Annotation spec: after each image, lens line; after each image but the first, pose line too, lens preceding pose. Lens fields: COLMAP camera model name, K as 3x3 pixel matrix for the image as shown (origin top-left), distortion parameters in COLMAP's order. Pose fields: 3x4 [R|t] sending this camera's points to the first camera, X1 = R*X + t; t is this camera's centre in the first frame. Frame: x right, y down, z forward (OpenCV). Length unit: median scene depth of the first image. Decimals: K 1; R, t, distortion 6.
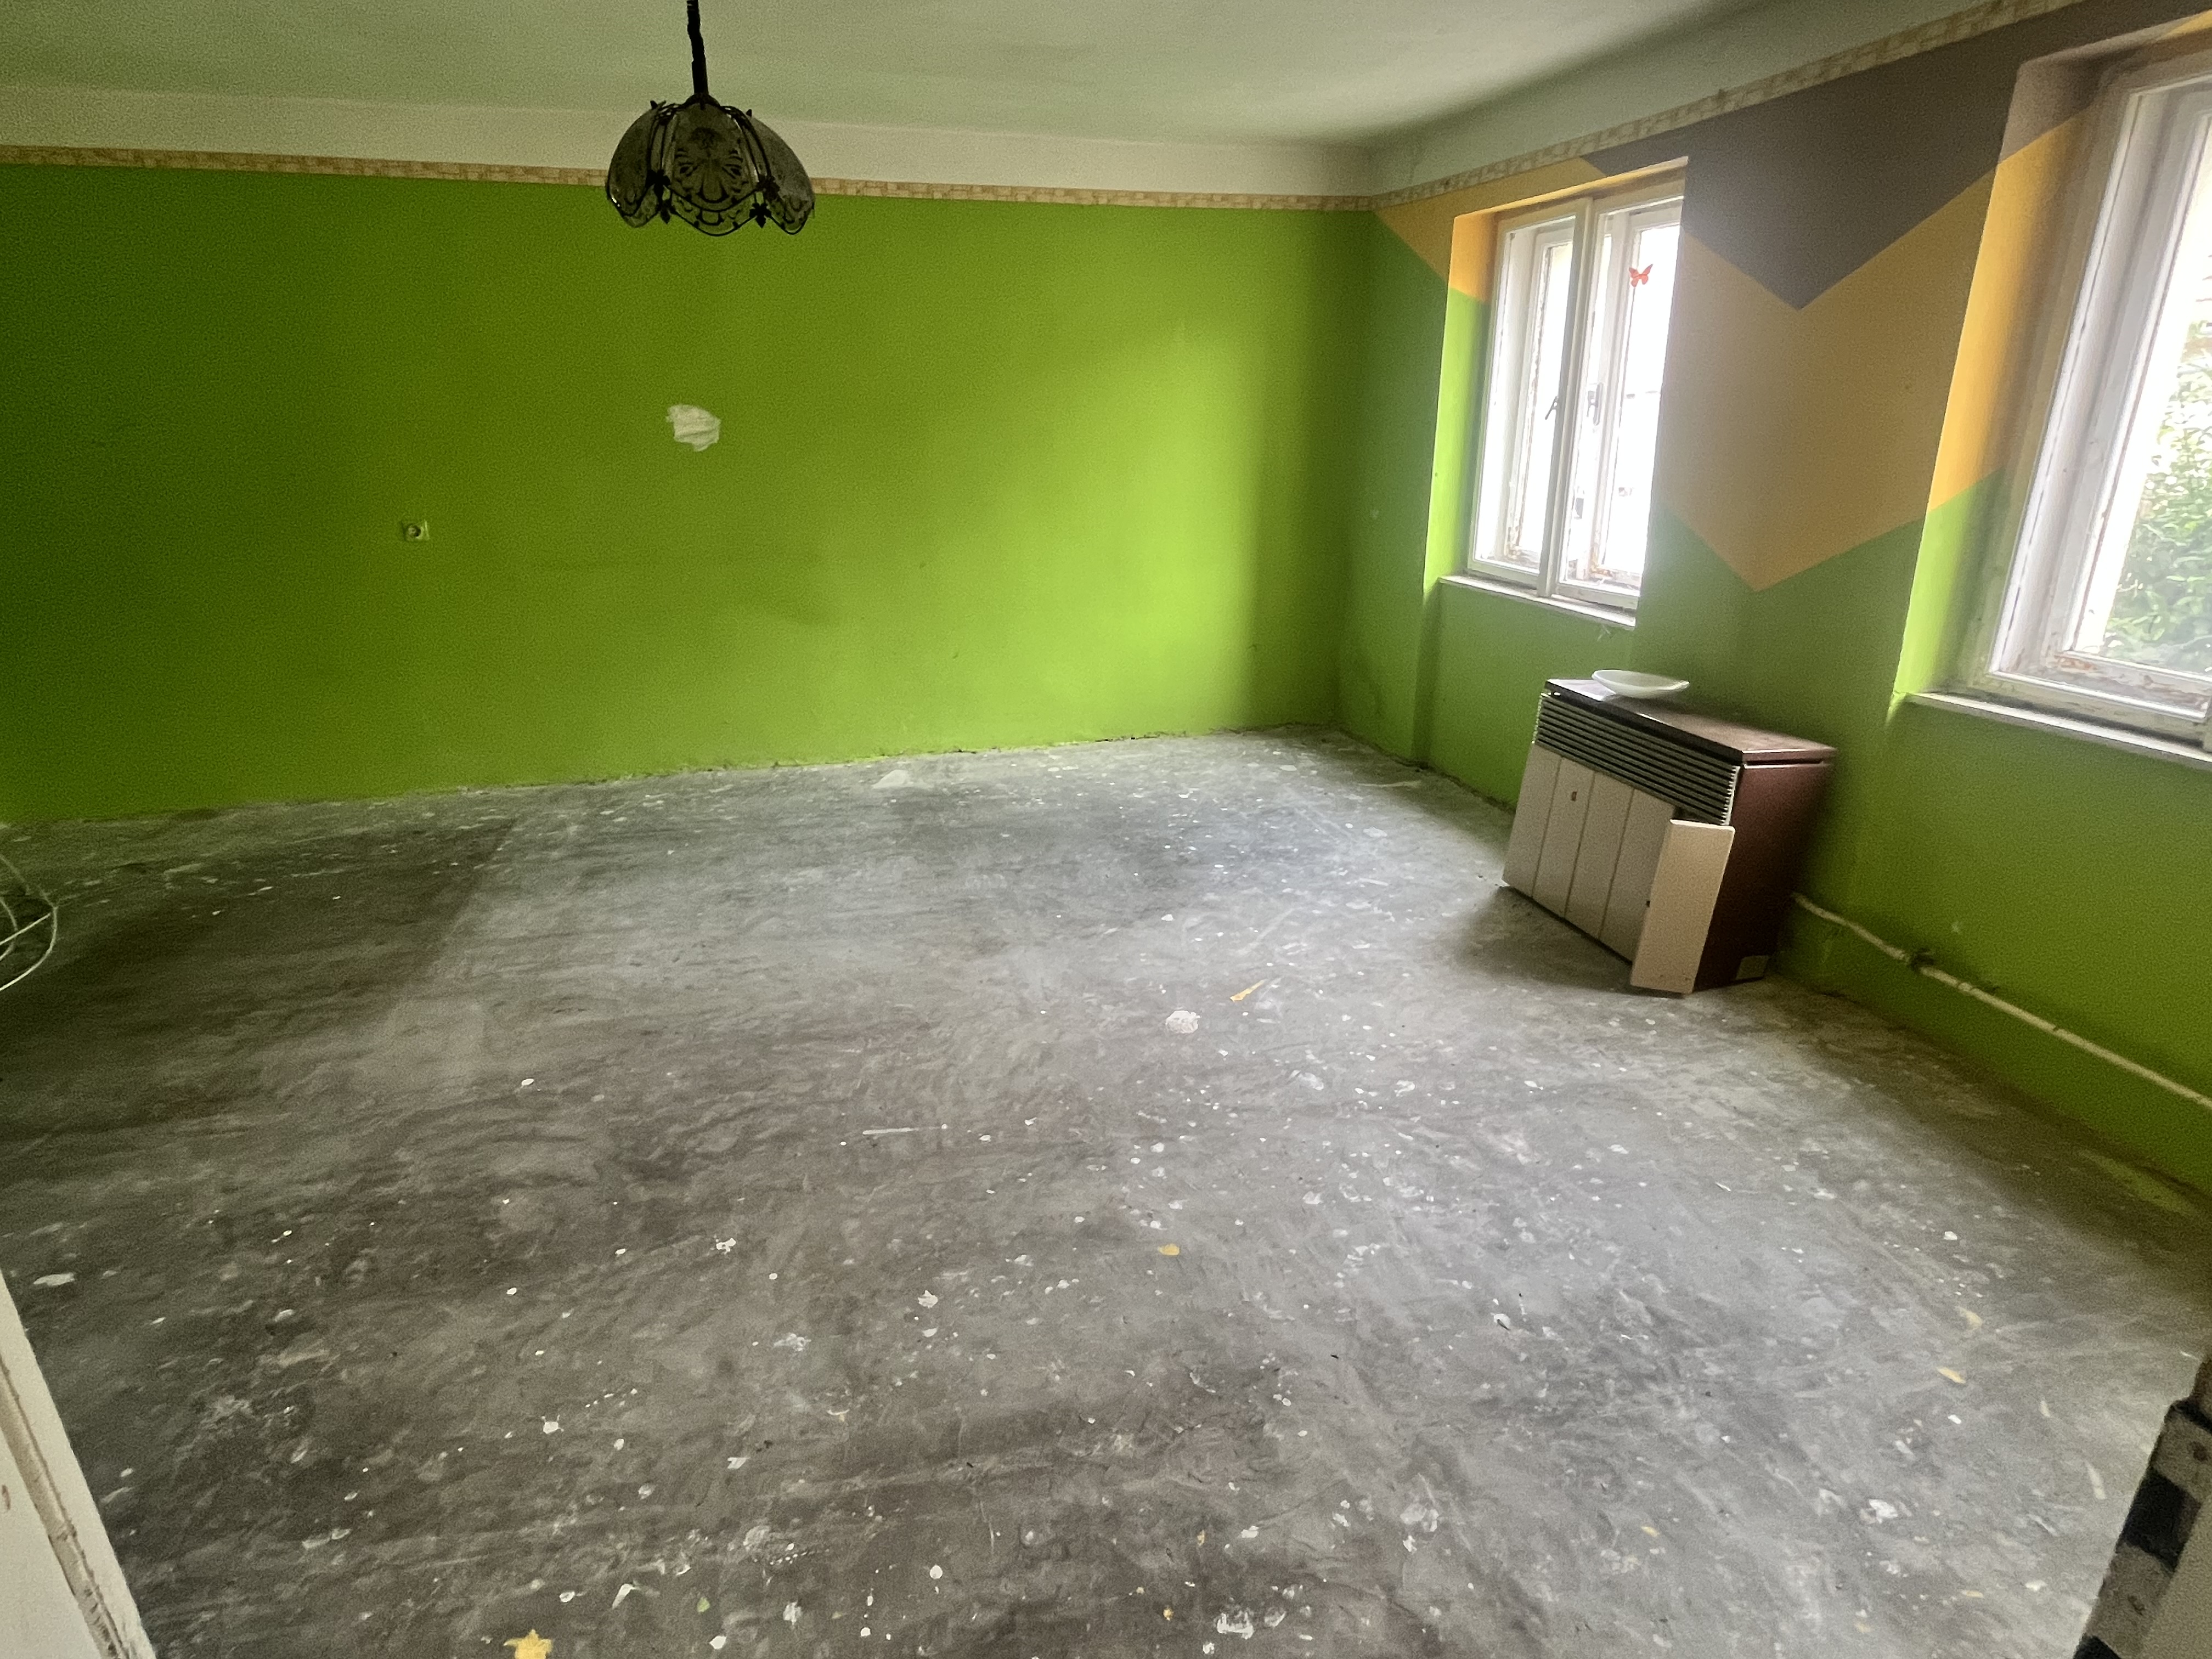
lens RADIAL K [[1162.9, 0, 1097.3], [0, 1162.9, 828.0], [0, 0, 1]] dist [-0.001562, -0.000115]
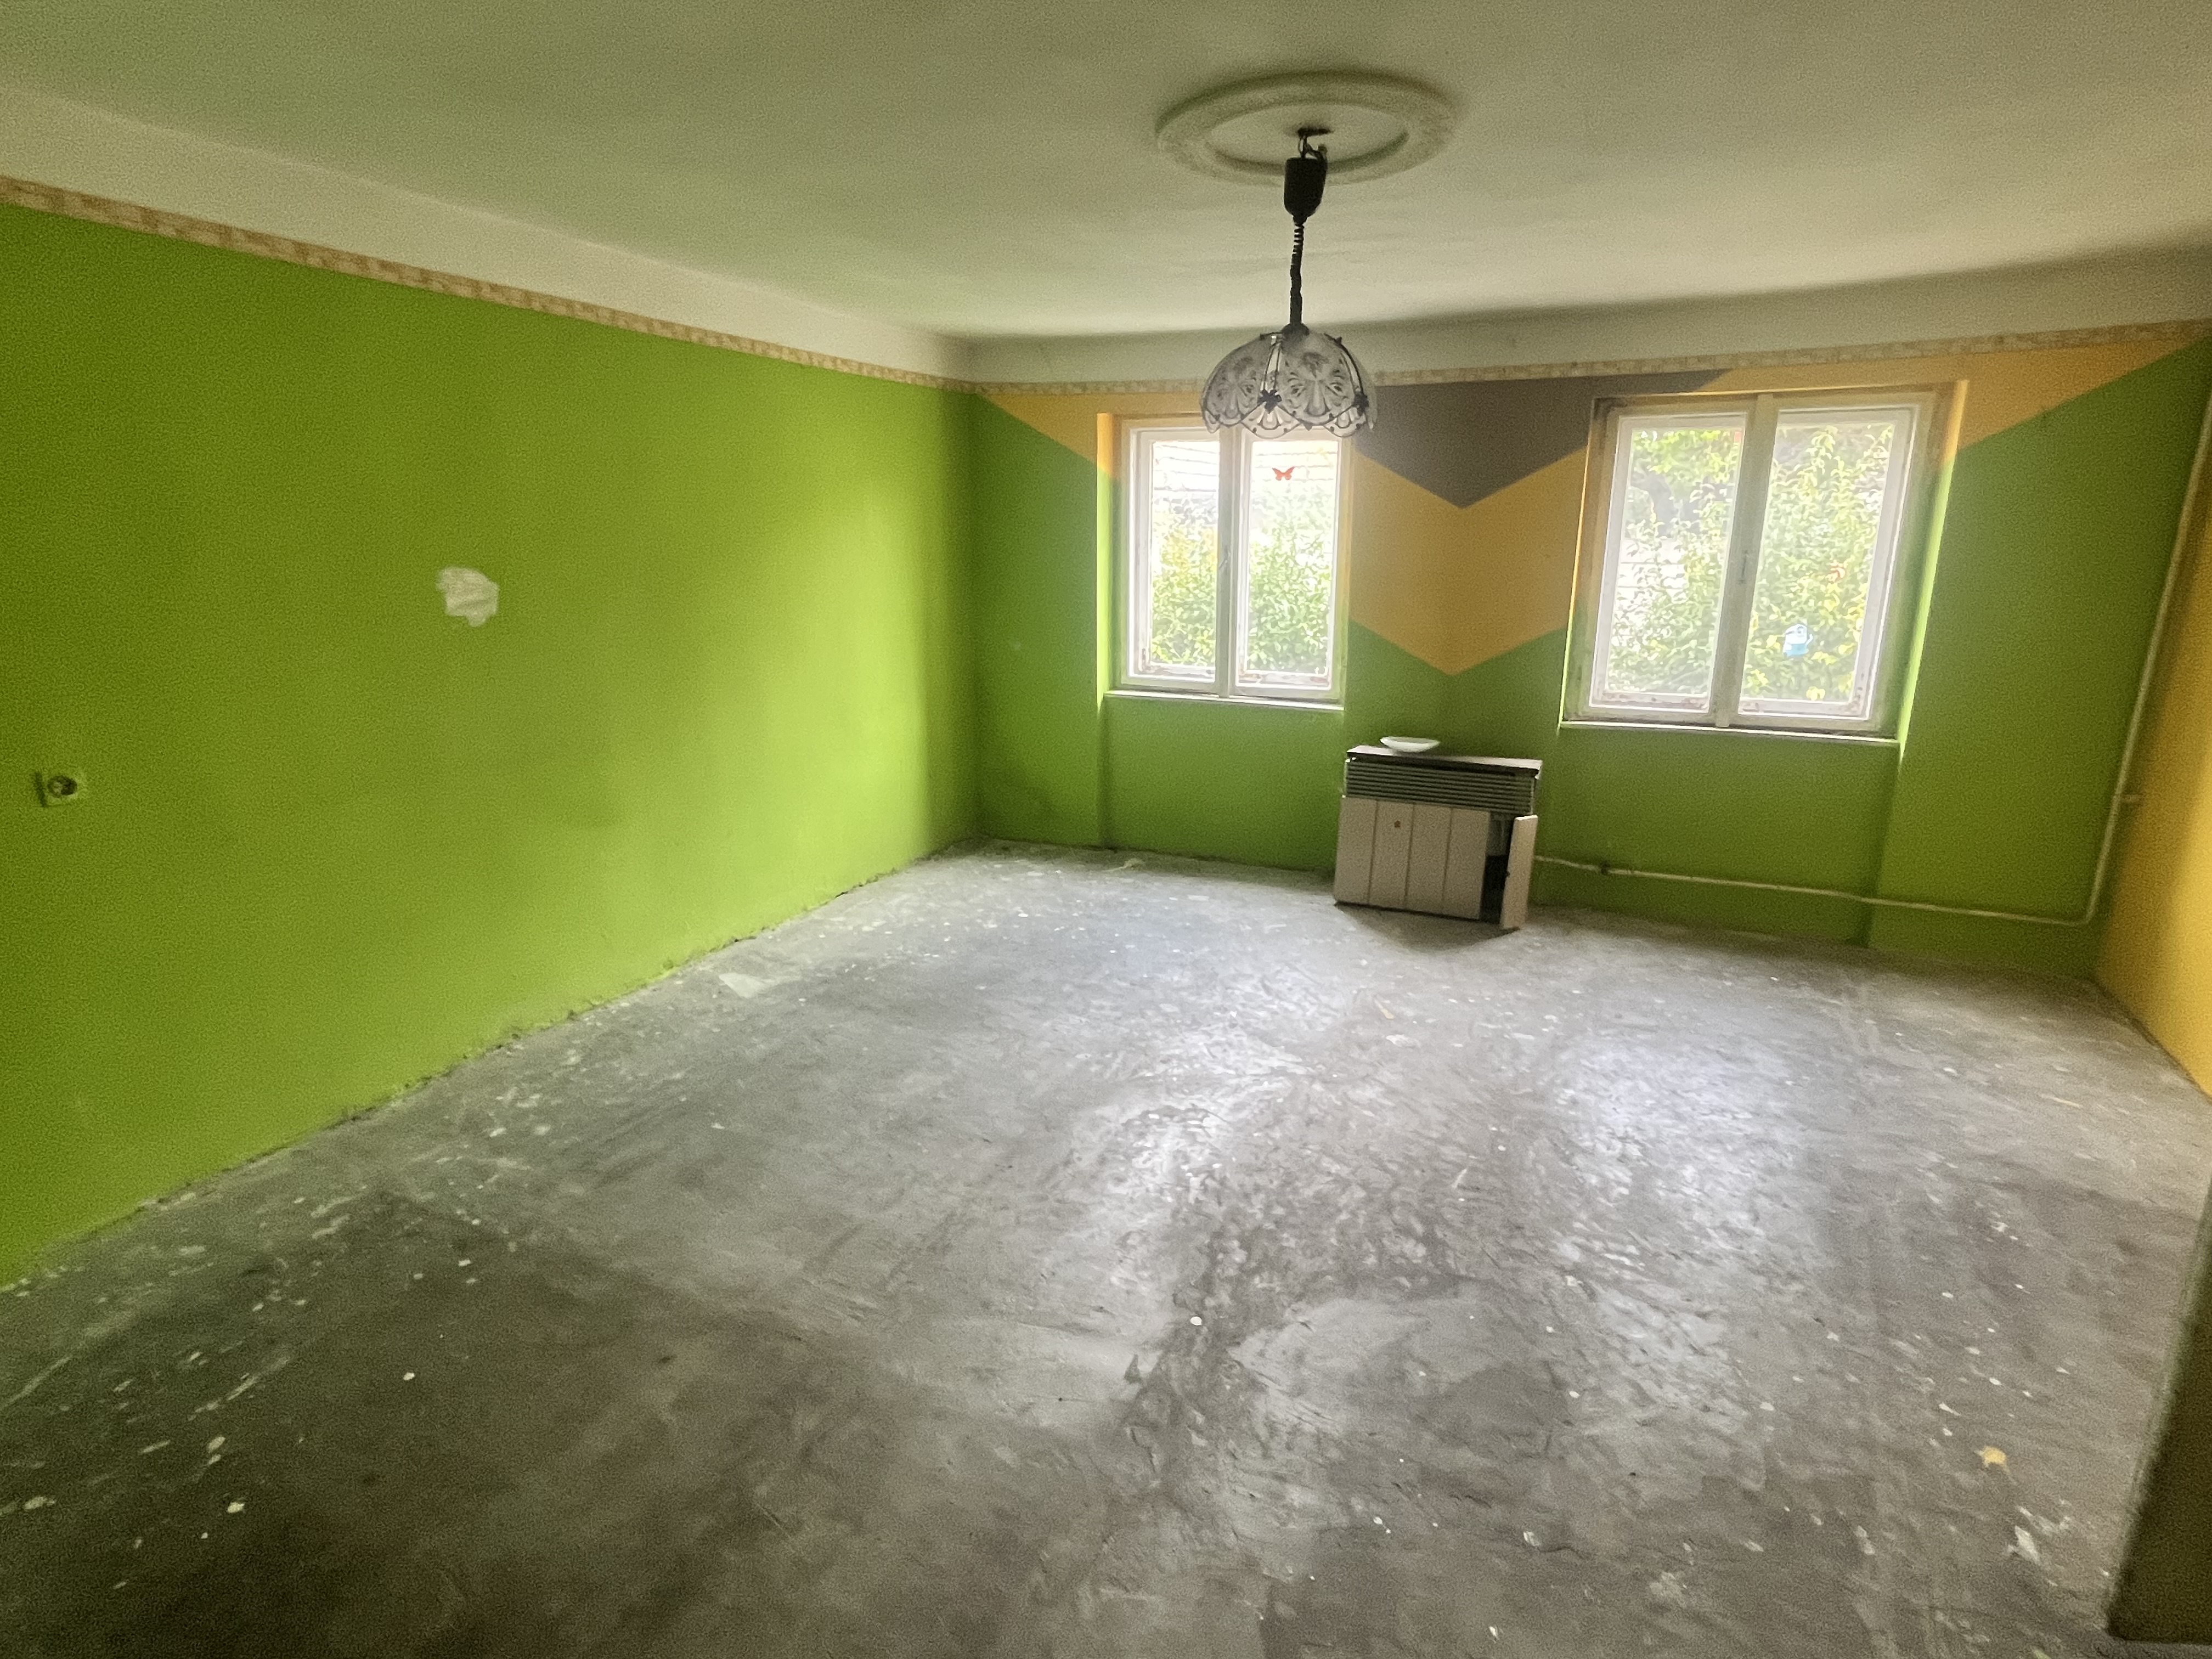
lens RADIAL K [[1162.9, 0, 1097.3], [0, 1162.9, 828.0], [0, 0, 1]] dist [-0.001562, -0.000115]
pose [[0.630994, -0.185426, 0.753302, -0.714570], [0.256570, 0.966254, 0.022932, -0.118354], [-0.732133, 0.178805, 0.657275, 0.247615]]
